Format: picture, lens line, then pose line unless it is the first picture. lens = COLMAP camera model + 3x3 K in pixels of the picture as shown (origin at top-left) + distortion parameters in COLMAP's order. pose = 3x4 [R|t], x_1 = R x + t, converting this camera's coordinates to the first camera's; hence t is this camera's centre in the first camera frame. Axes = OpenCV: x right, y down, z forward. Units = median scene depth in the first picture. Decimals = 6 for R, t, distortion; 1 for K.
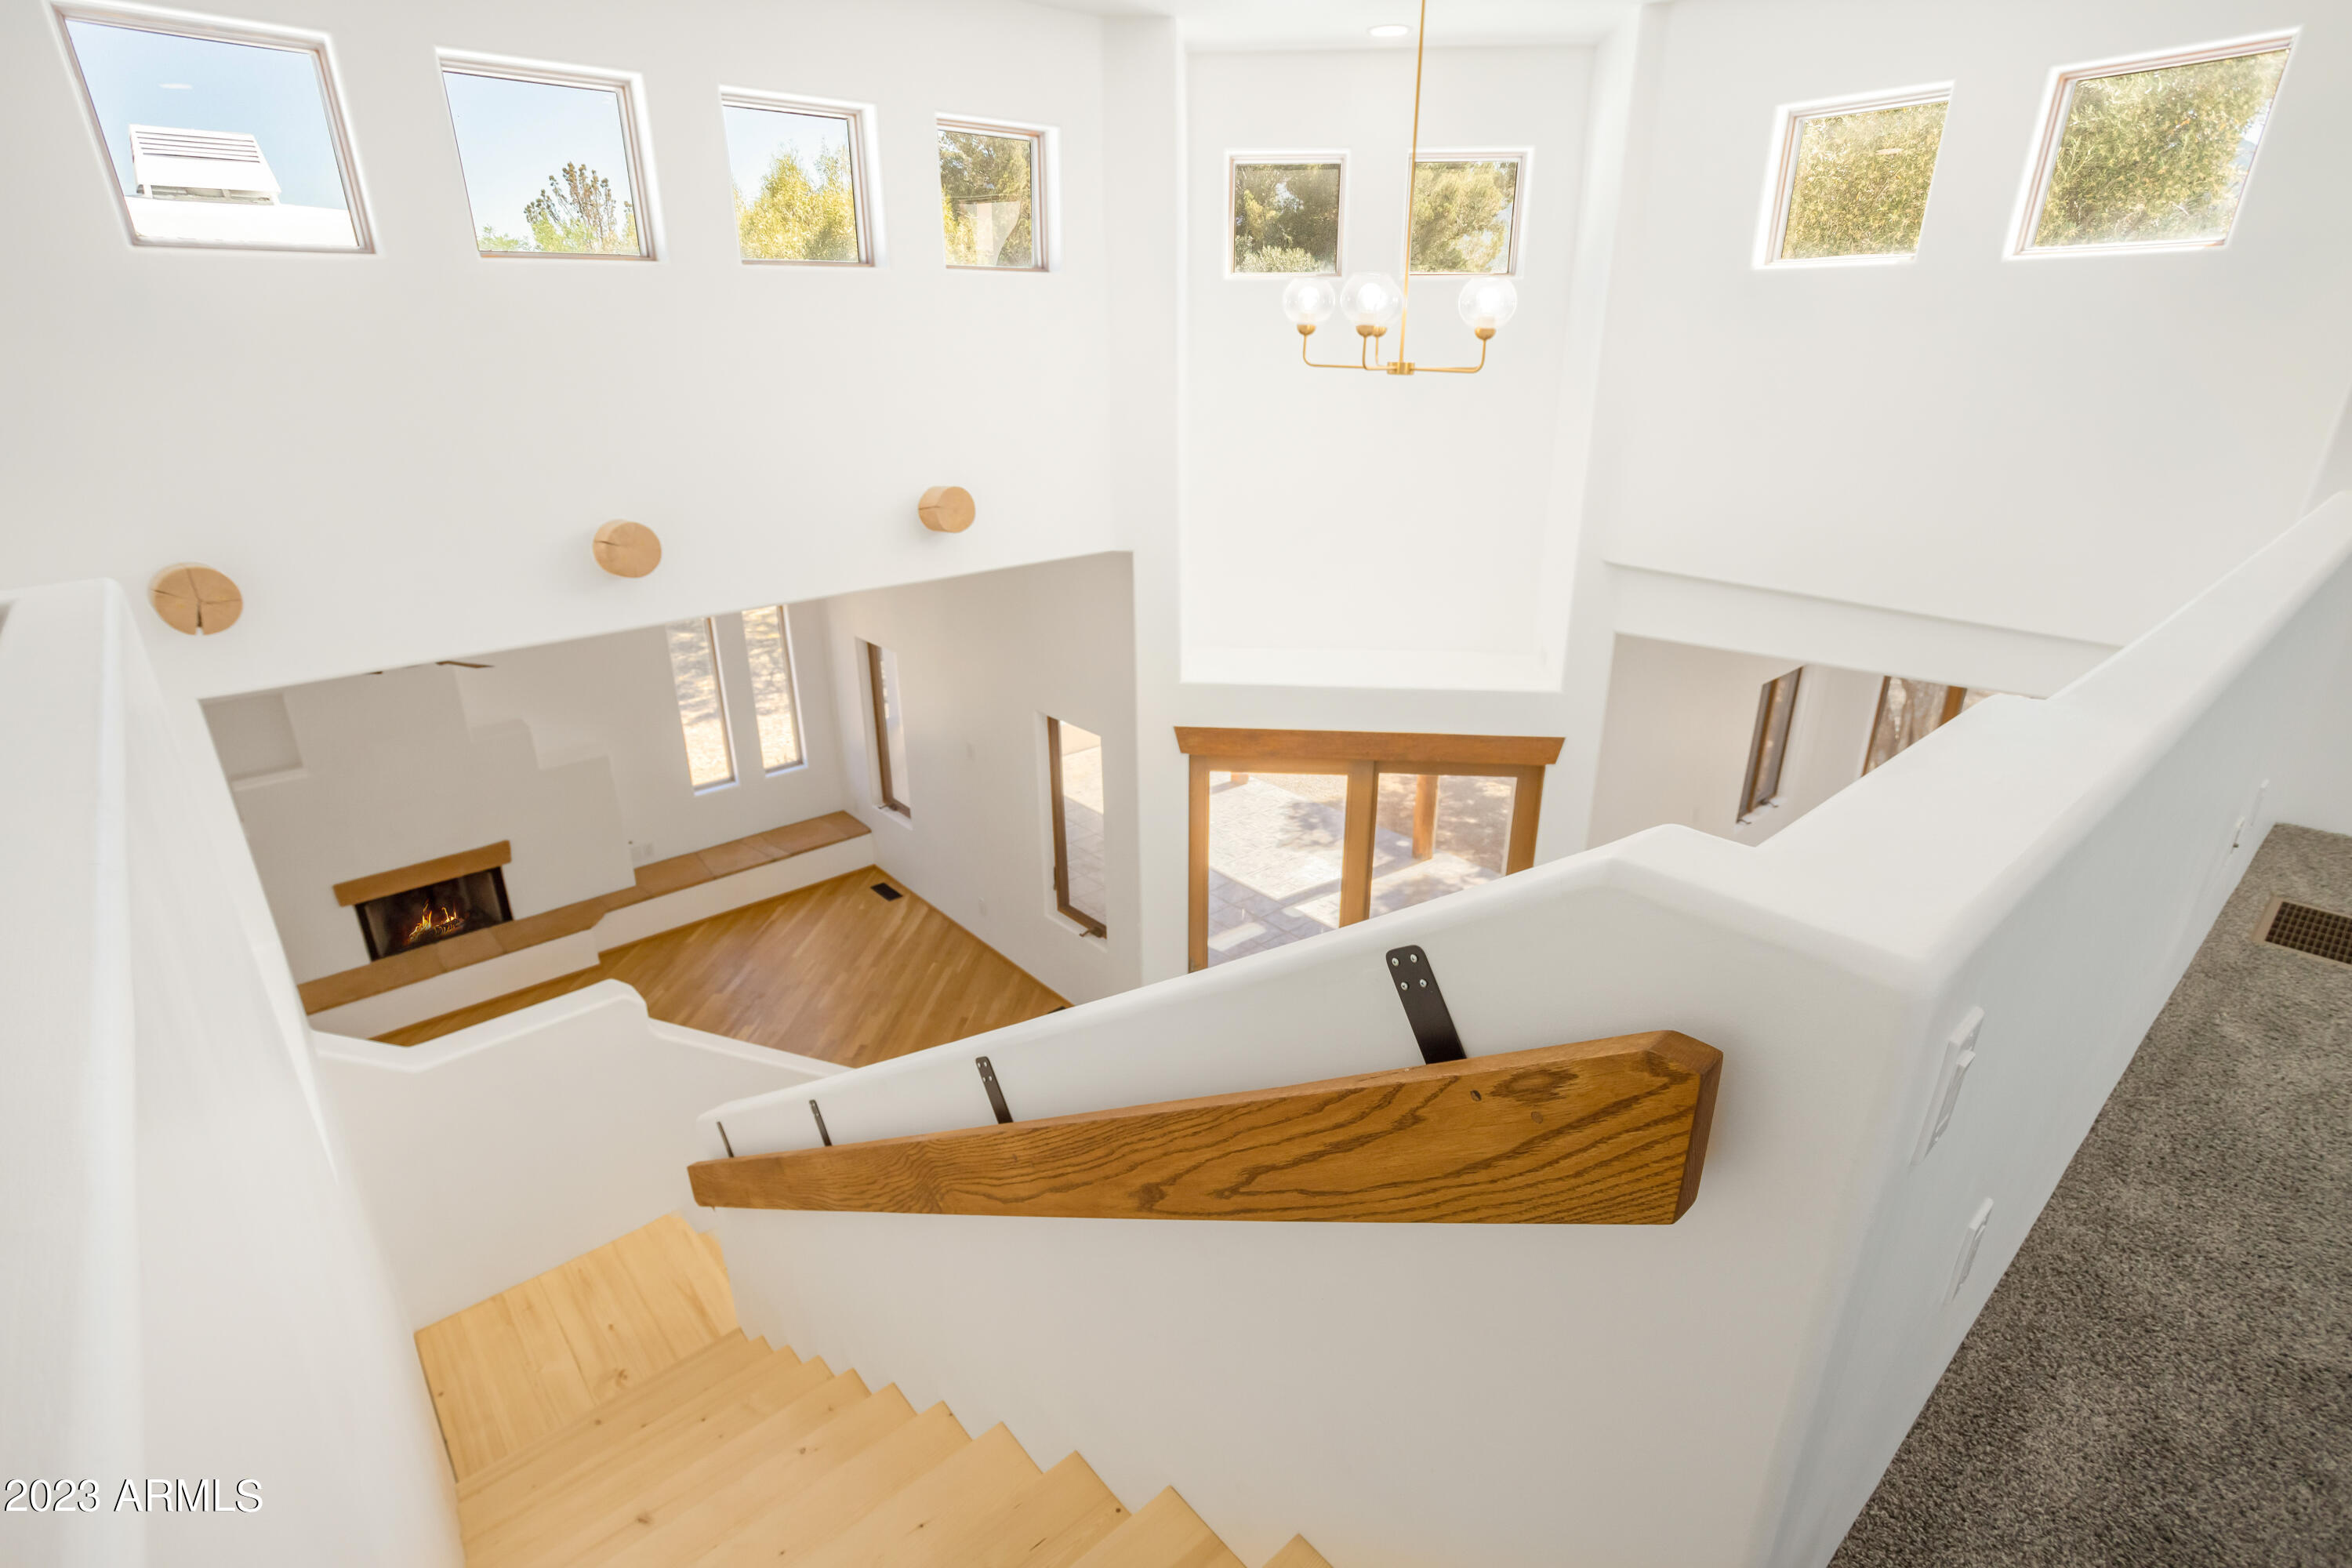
lens RADIAL K [[1160.3, 0, 1175.0], [0, 1160.3, 800.8], [0, 0, 1]] dist [-0.043692, 0.029050]
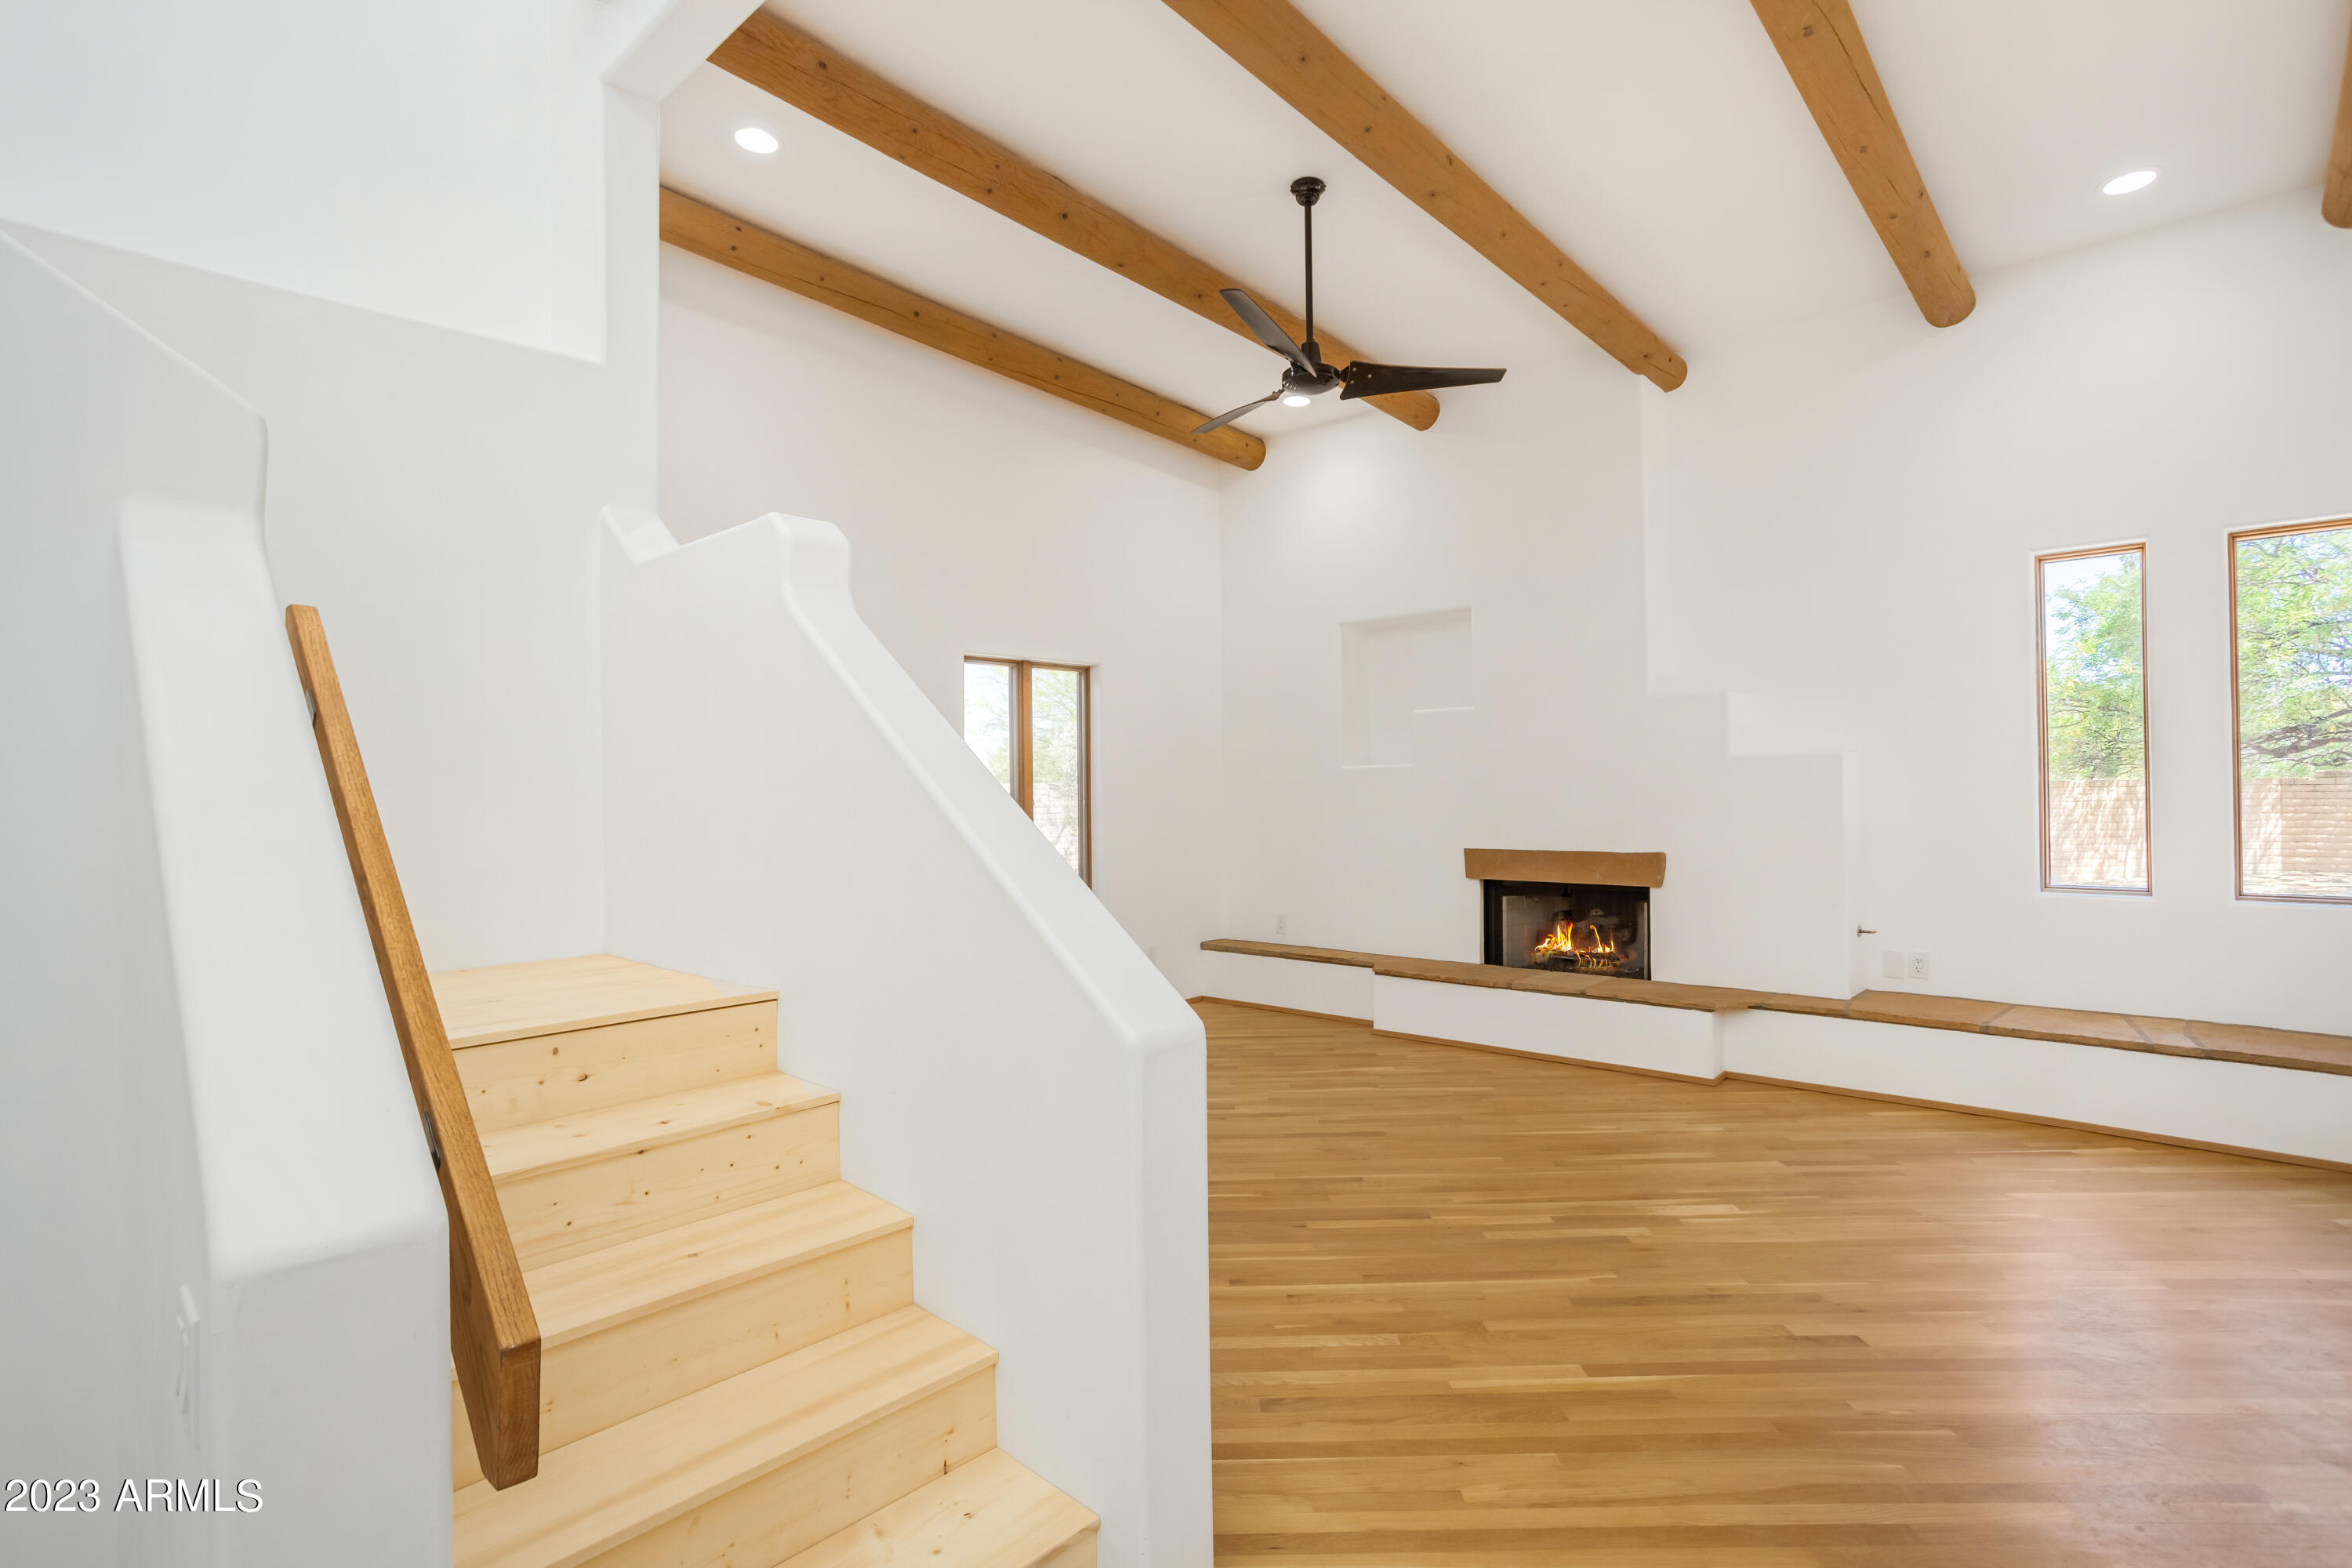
lens RADIAL K [[1147.9, 0, 1176.0], [0, 1147.9, 784.0], [0, 0, 1]] dist [-0.048901, 0.033428]
pose [[0.120623, -0.004158, -0.992690, 0.085348], [-0.365141, 0.929700, -0.048263, 0.199203], [0.923105, 0.368293, 0.110625, 0.939267]]
